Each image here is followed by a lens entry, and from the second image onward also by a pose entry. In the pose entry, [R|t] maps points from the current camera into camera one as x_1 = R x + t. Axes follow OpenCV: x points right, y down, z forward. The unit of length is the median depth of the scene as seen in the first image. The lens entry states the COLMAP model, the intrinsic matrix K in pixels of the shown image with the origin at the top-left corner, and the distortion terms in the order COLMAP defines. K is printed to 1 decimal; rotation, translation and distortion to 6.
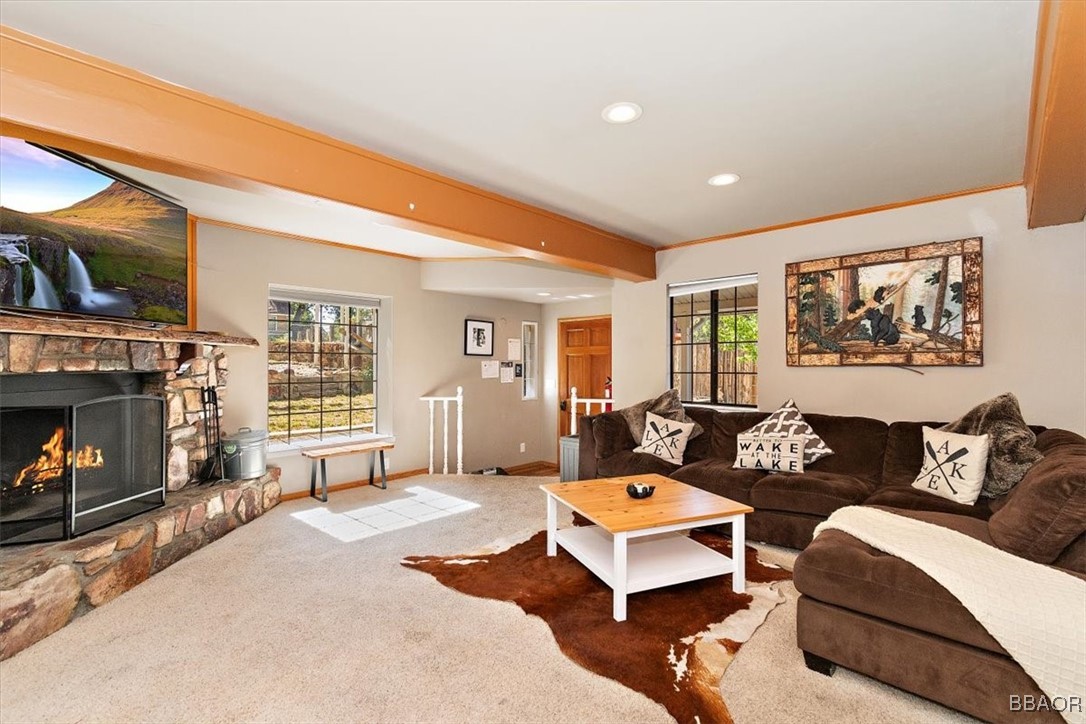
lens RADIAL K [[470.1, 0, 520.0], [0, 470.1, 368.0], [0, 0, 1]] dist [0.001244, -0.010199]
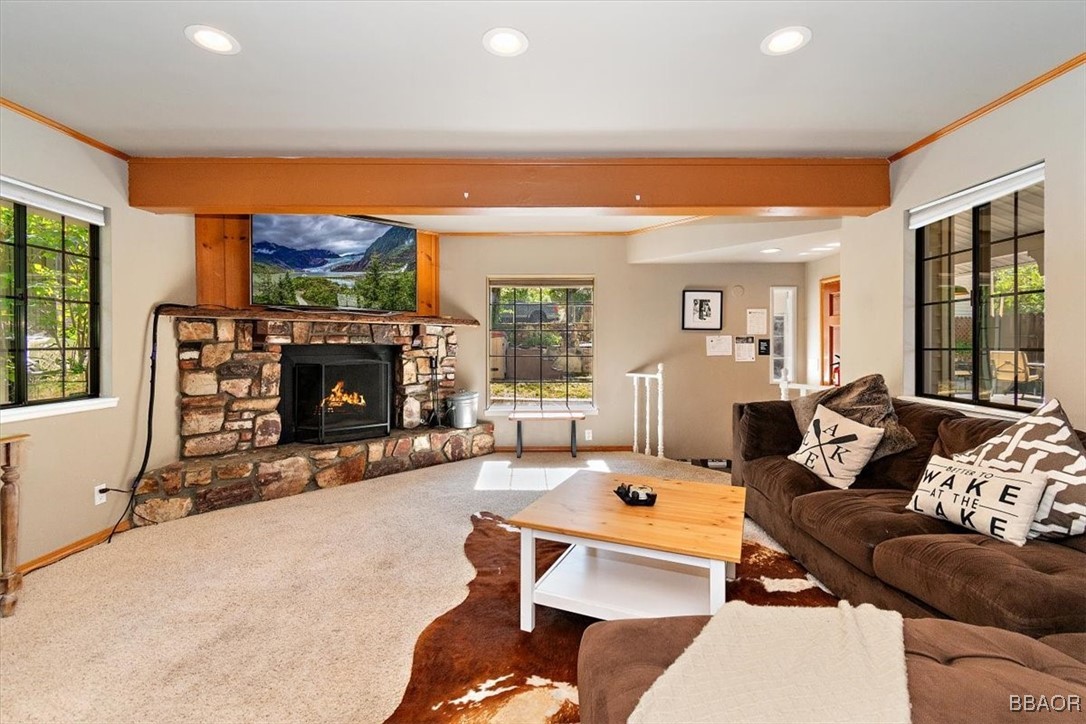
lens RADIAL K [[470.1, 0, 552.8], [0, 470.1, 351.5], [0, 0, 1]] dist [0.001244, -0.010199]
pose [[0.708055, 0.008457, -0.706107, 0.560476], [-0.004012, 0.999960, 0.007954, 0.013849], [0.706146, -0.002799, 0.708061, 0.281689]]
